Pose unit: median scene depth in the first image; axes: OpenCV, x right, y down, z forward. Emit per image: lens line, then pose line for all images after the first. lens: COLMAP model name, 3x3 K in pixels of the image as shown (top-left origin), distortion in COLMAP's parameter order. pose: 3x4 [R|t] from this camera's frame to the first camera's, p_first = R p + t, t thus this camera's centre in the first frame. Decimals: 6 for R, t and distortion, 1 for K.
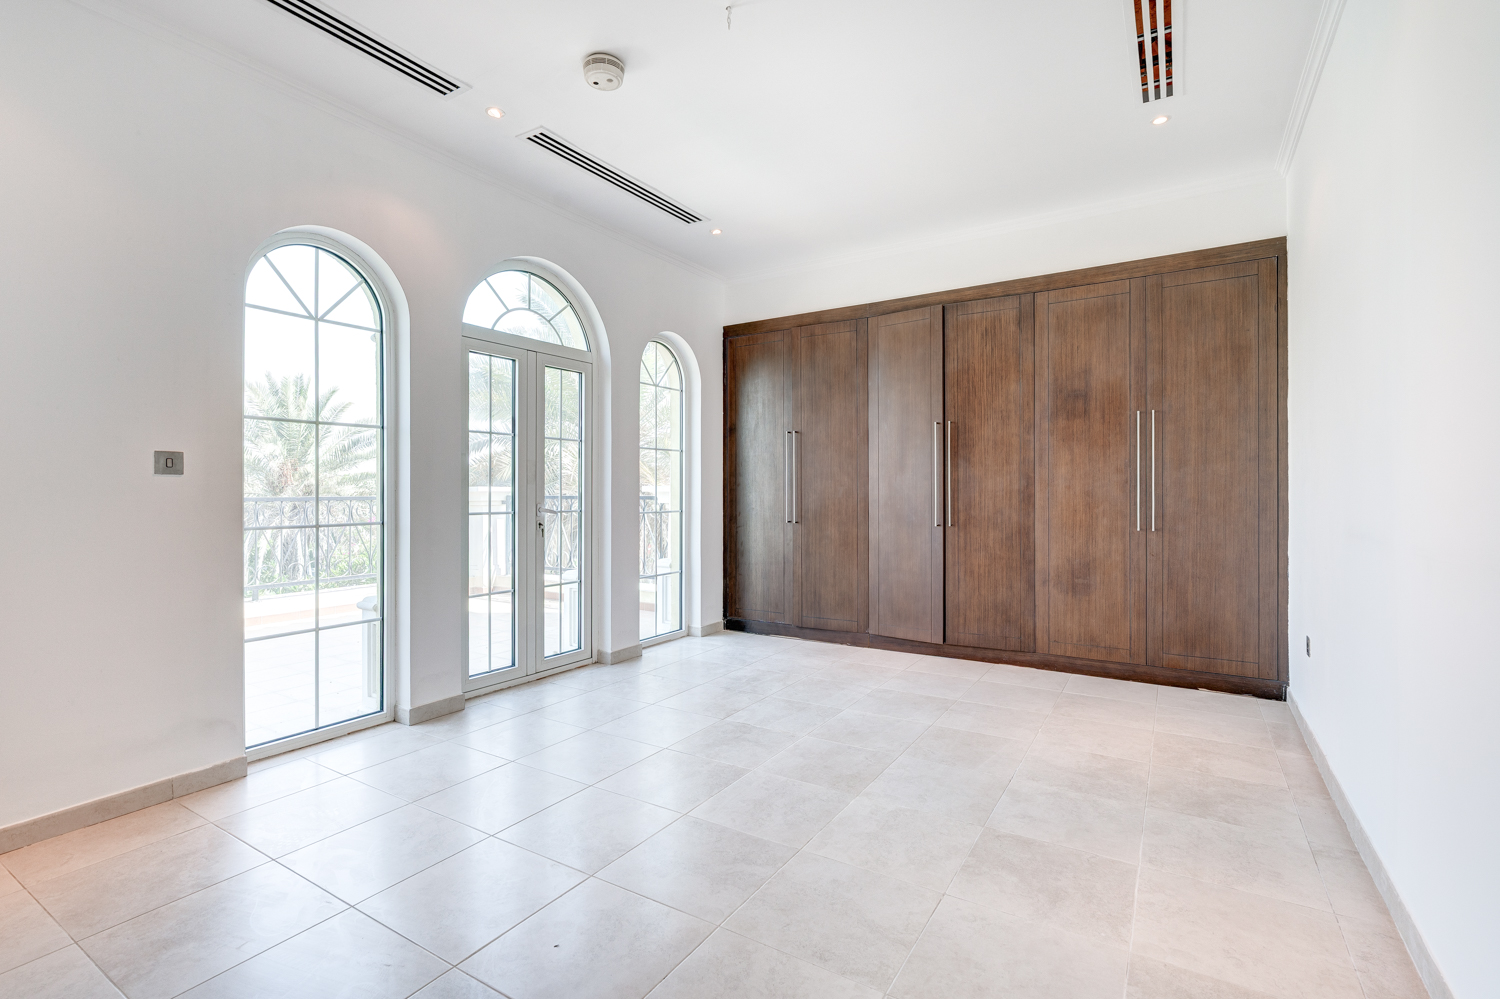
lens RADIAL K [[686.0, 0, 745.6], [0, 686.0, 492.6], [0, 0, 1]] dist [-0.000289, 0.000000]
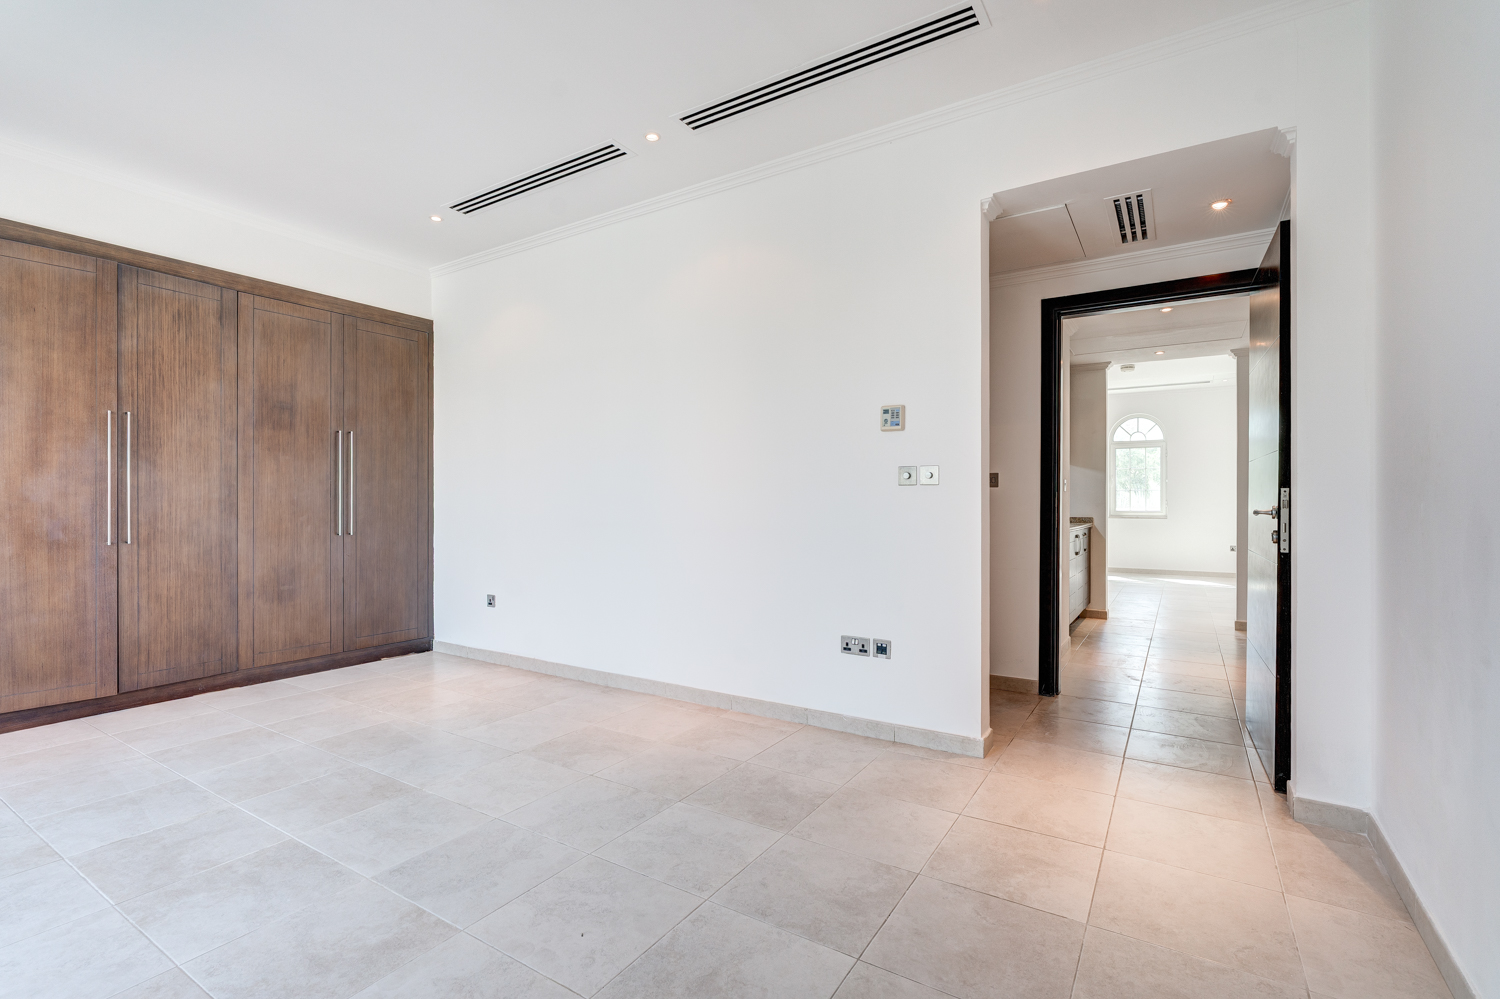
lens RADIAL K [[686.0, 0, 739.4], [0, 686.0, 502.3], [0, 0, 1]] dist [-0.000289, 0.000000]
pose [[0.020098, 0.002383, 0.999795, -0.531865], [-0.000892, 0.999997, -0.002365, 0.002480], [-0.999798, -0.000845, 0.020100, 0.297715]]
